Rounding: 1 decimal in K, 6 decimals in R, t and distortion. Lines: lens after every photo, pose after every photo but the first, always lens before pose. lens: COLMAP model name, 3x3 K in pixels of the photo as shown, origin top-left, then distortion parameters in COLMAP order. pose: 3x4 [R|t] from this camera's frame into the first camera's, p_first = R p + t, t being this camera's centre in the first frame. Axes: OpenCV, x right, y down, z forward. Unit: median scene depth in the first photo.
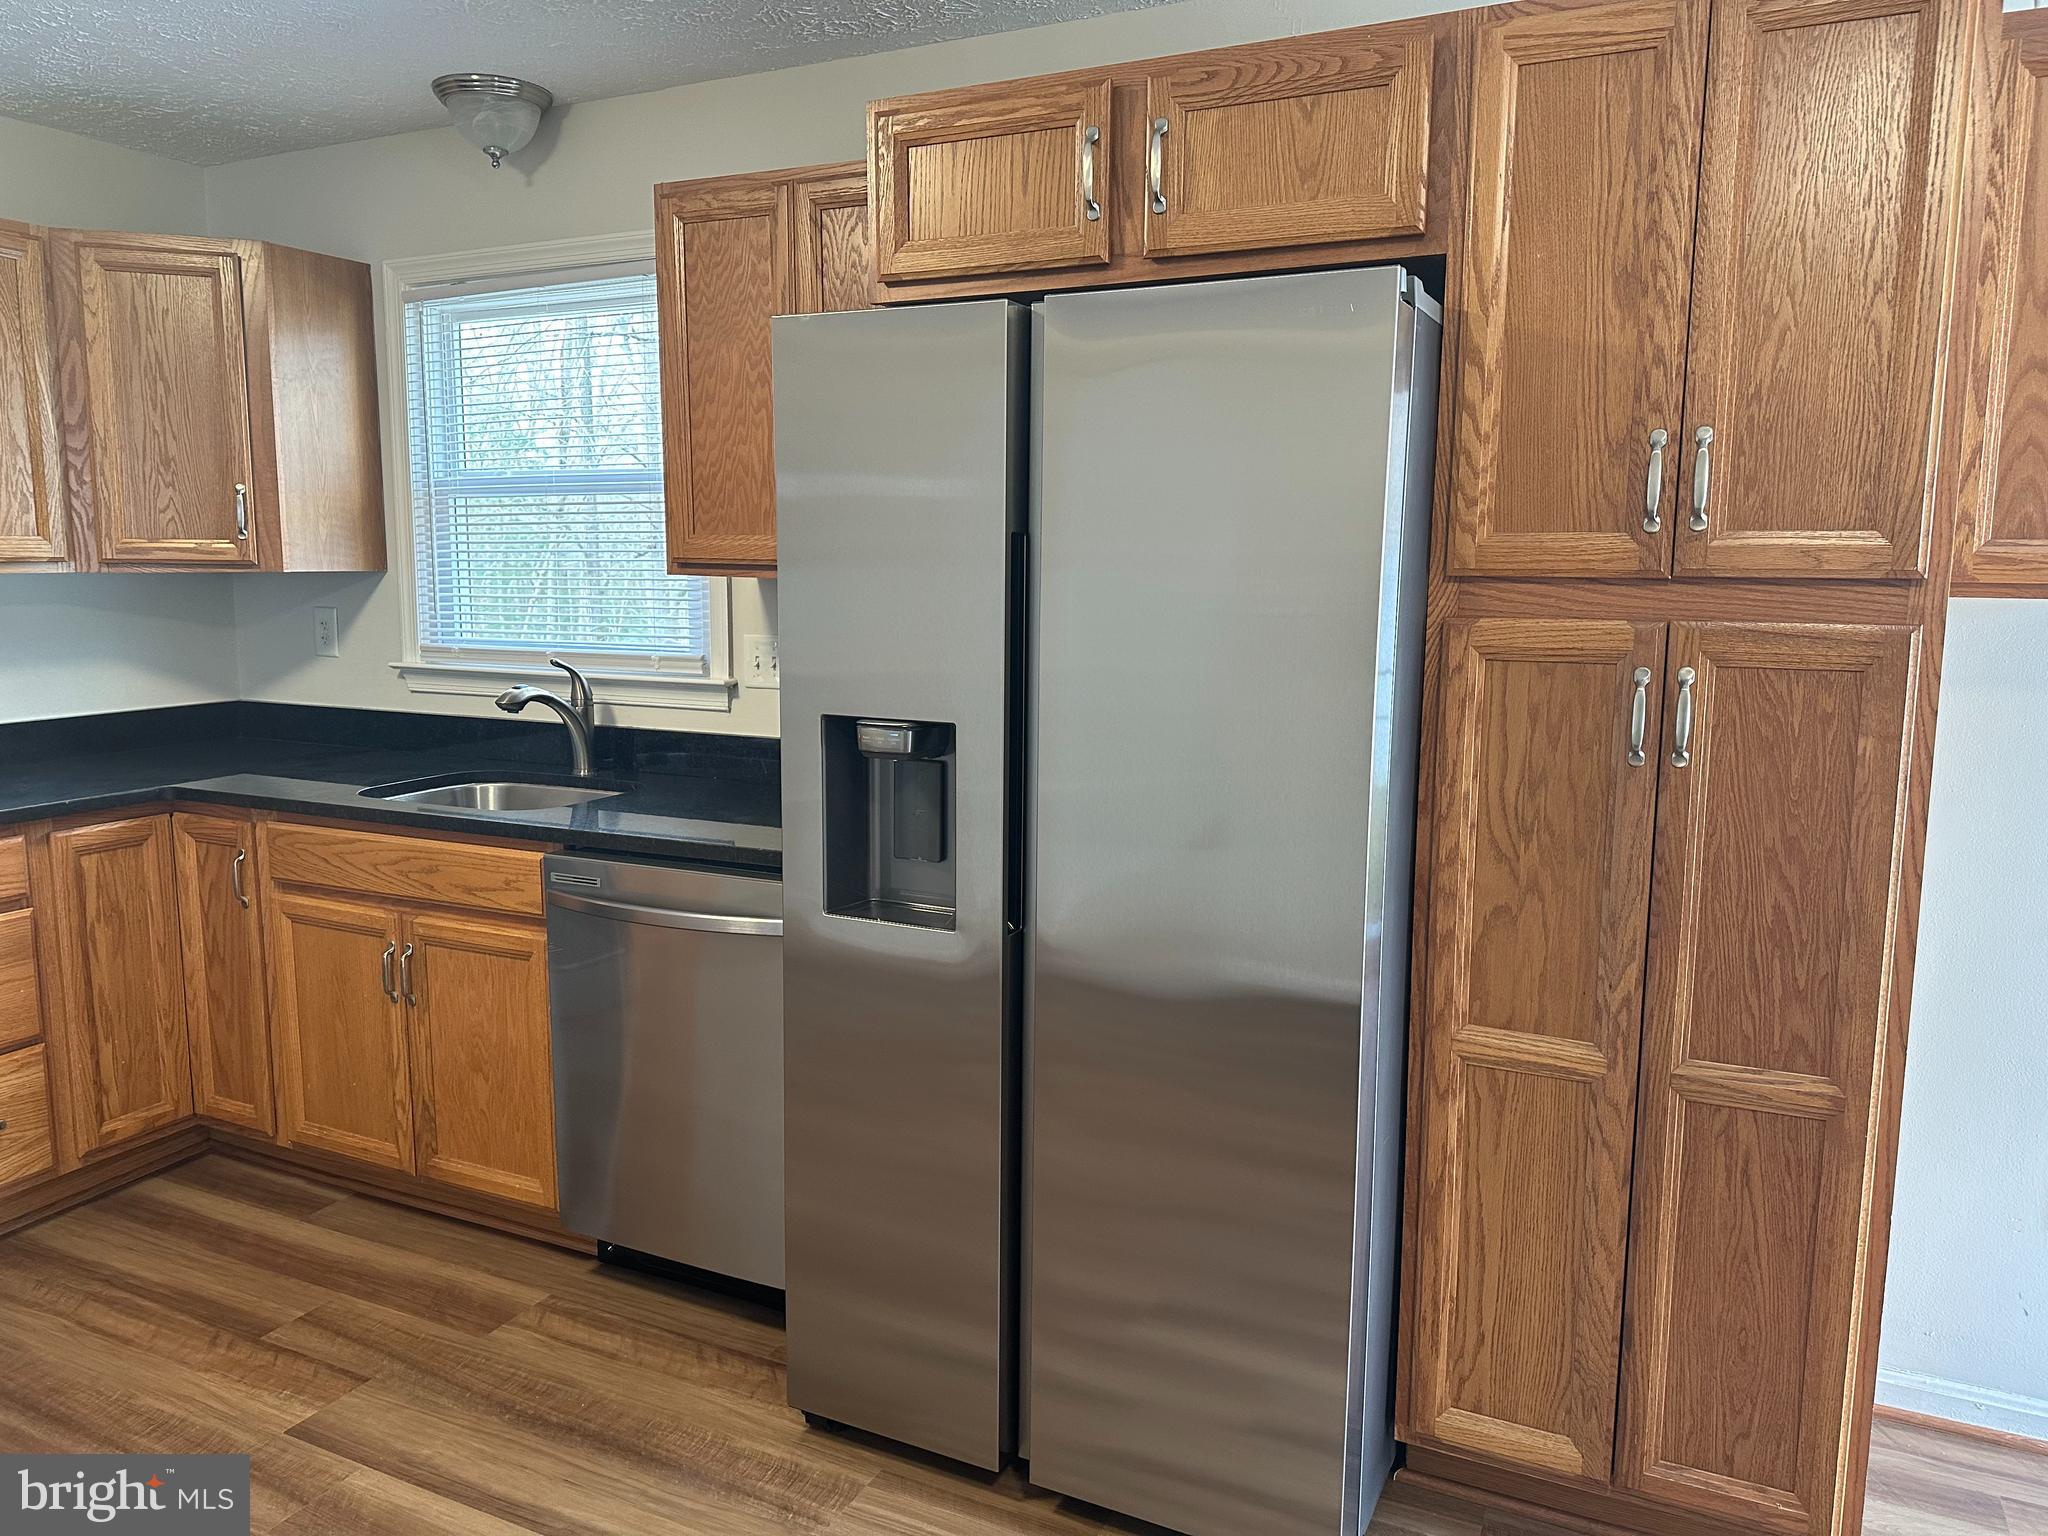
lens RADIAL K [[1381.5, 0, 1061.1], [0, 1381.5, 757.1], [0, 0, 1]] dist [0.073638, -0.079528]
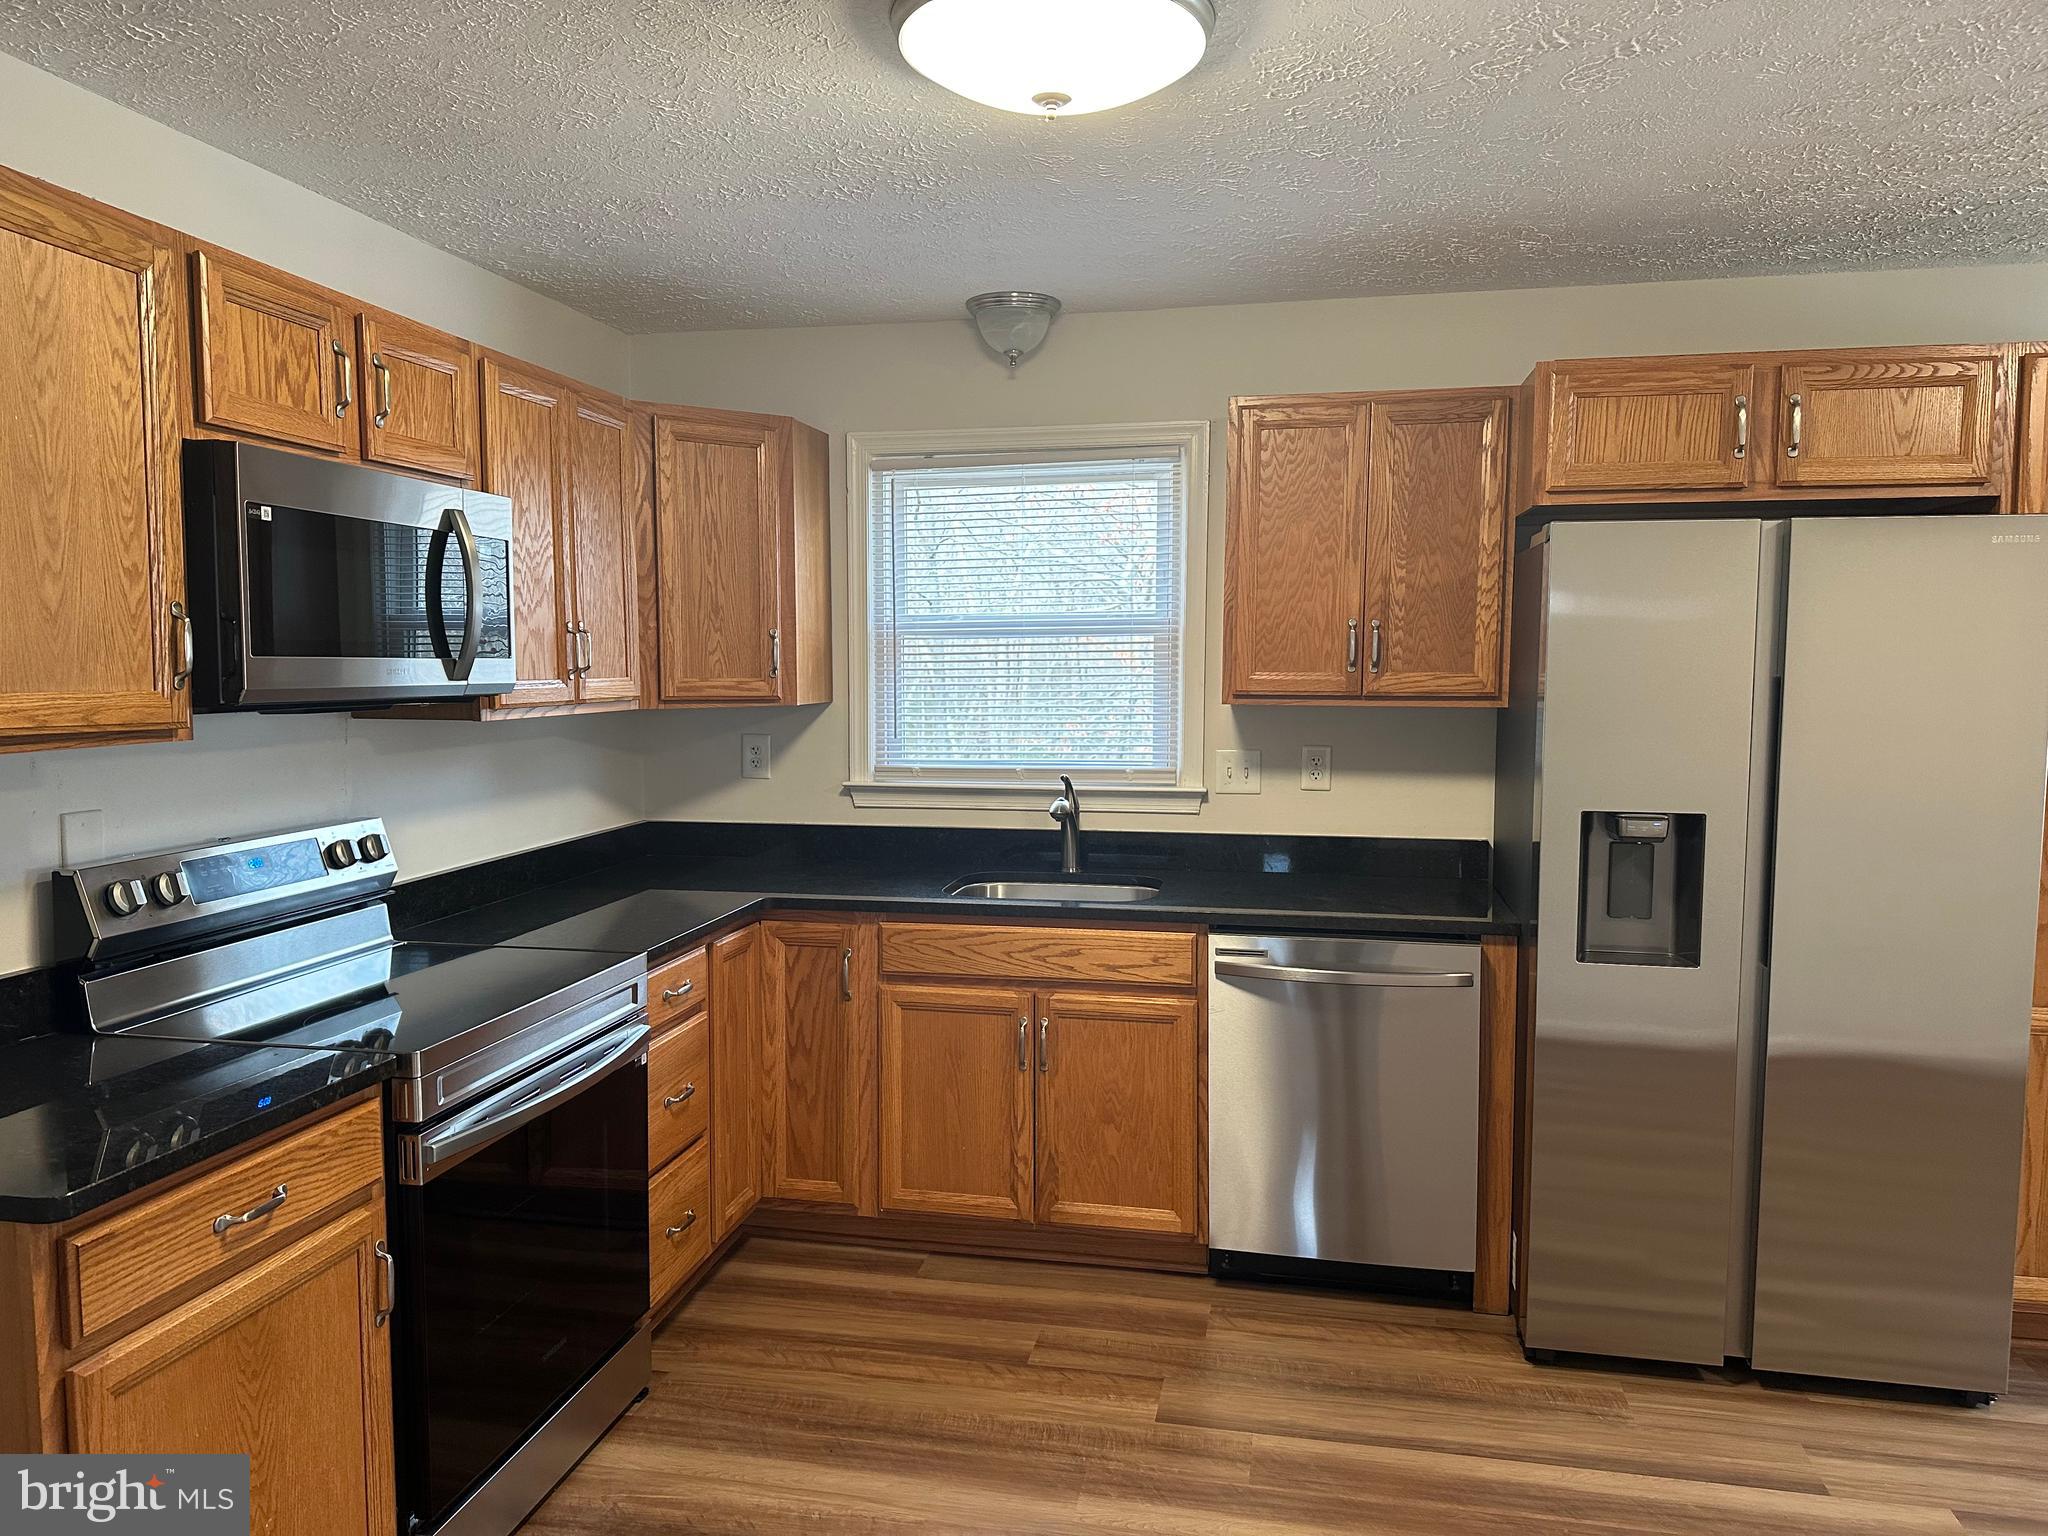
lens RADIAL K [[1381.5, 0, 1008.4], [0, 1381.5, 768.6], [0, 0, 1]] dist [0.073638, -0.079528]
pose [[0.970436, -0.025647, 0.239991, -0.799492], [0.040146, 0.997639, -0.055722, -0.014260], [-0.237995, 0.063709, 0.969175, -0.144343]]
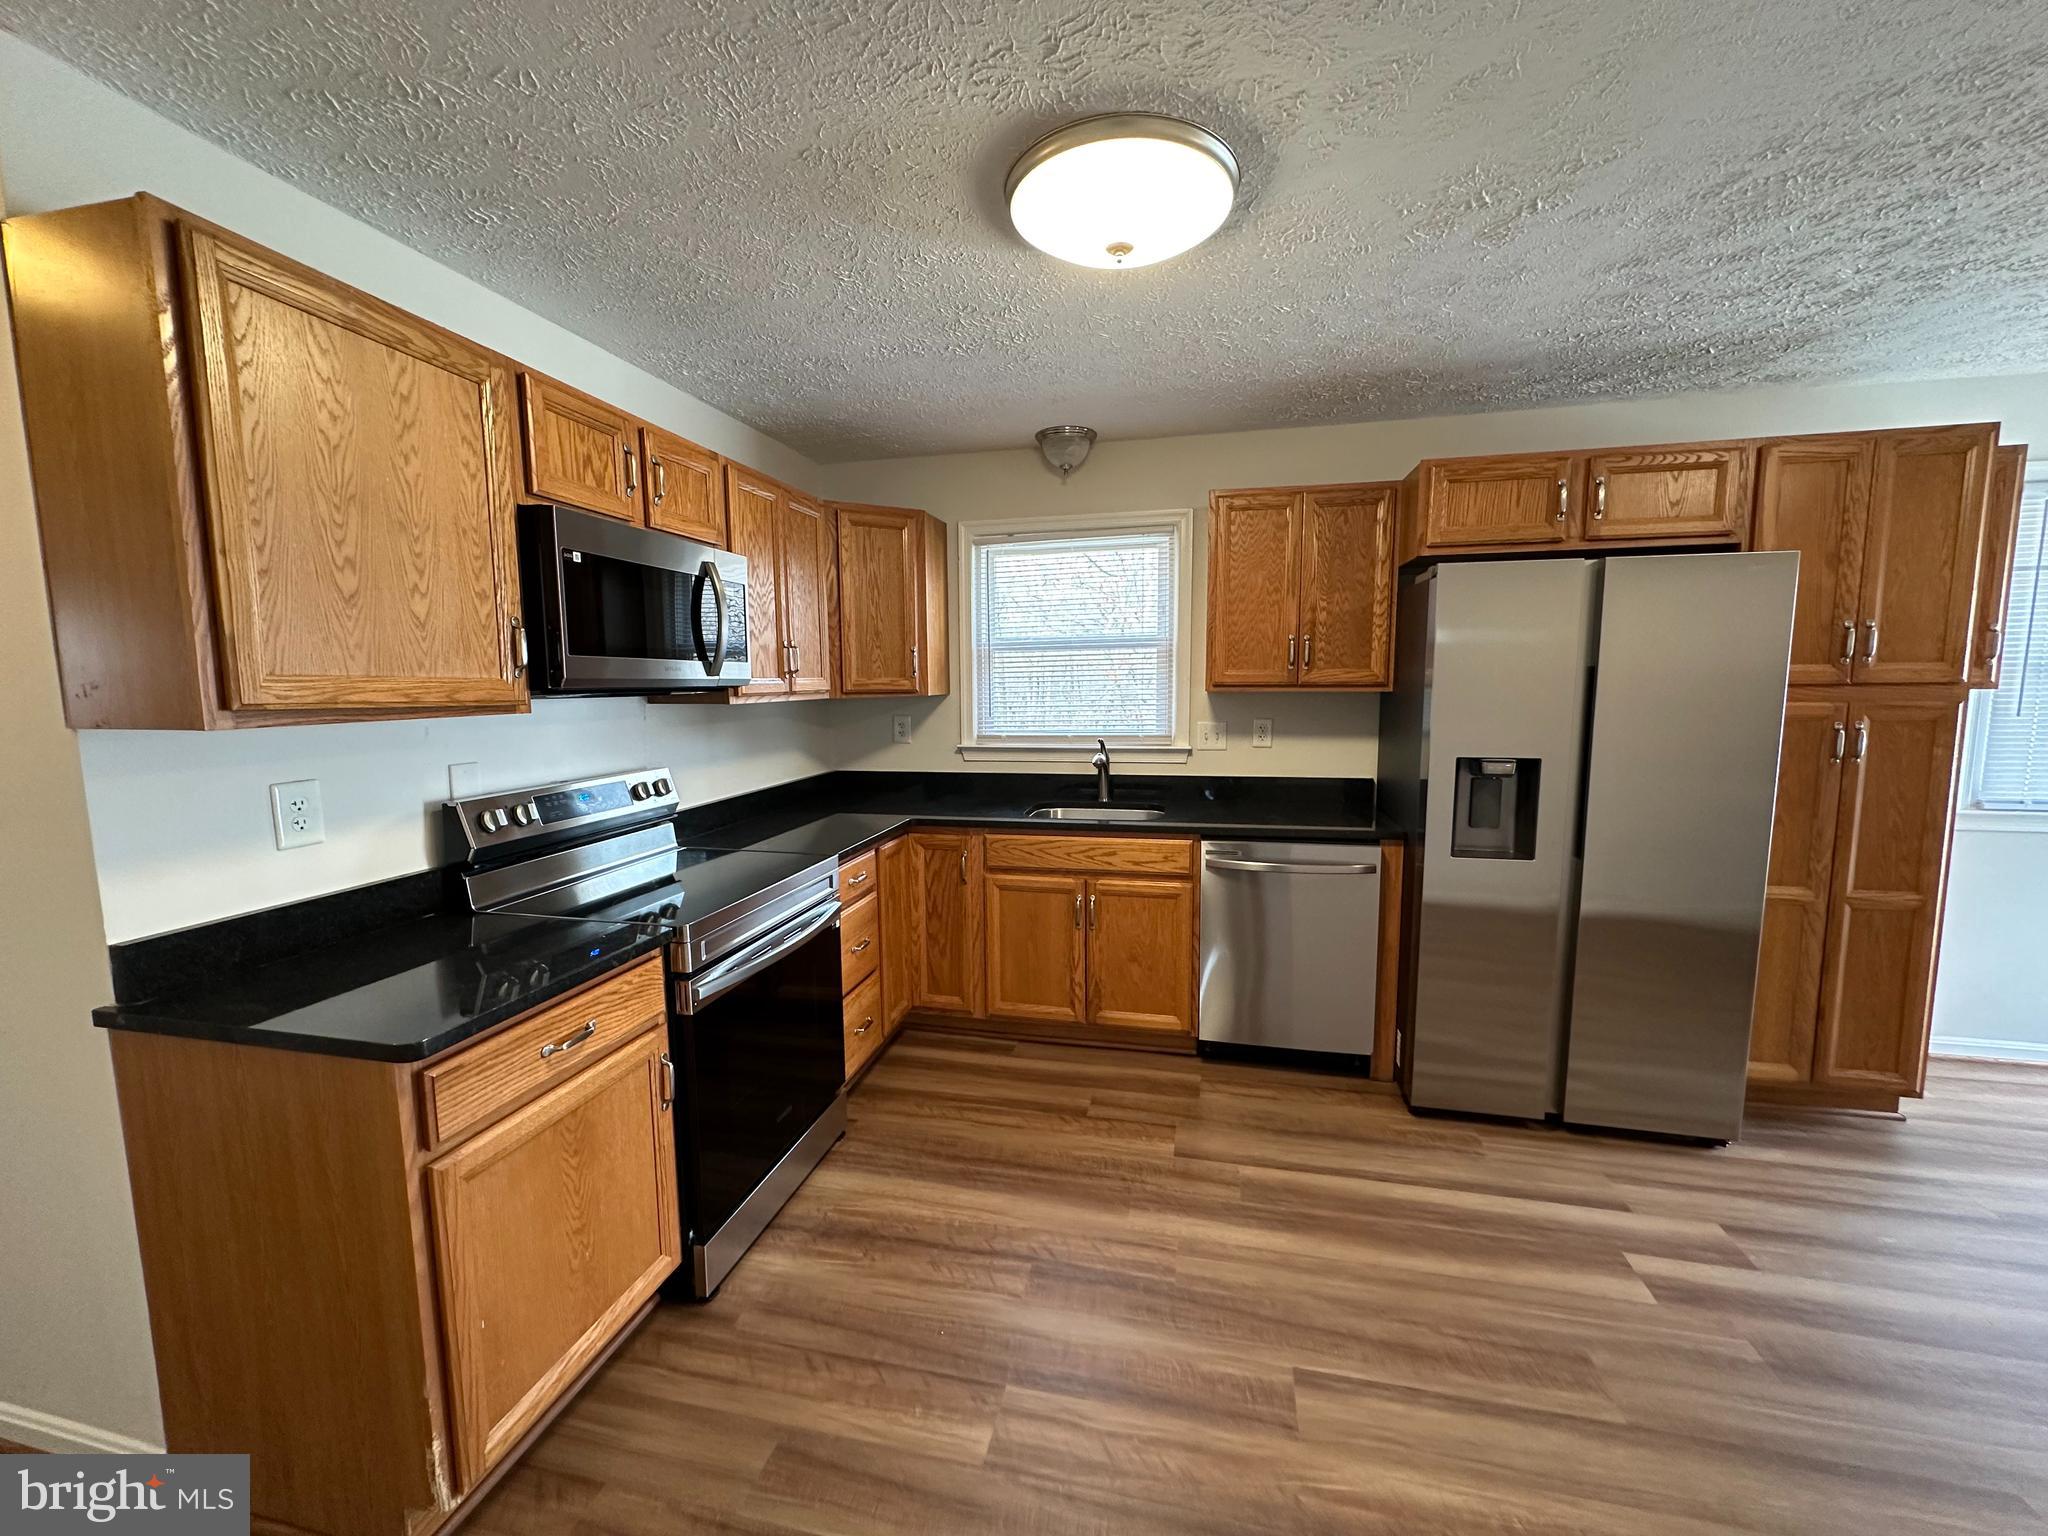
lens RADIAL K [[796.9, 0, 1019.7], [0, 796.9, 769.0], [0, 0, 1]] dist [0.002711, 0.001189]
pose [[0.975908, -0.040853, 0.214325, -0.804592], [0.046896, 0.998631, -0.023188, -0.012785], [-0.213084, 0.032680, 0.976487, -0.003699]]
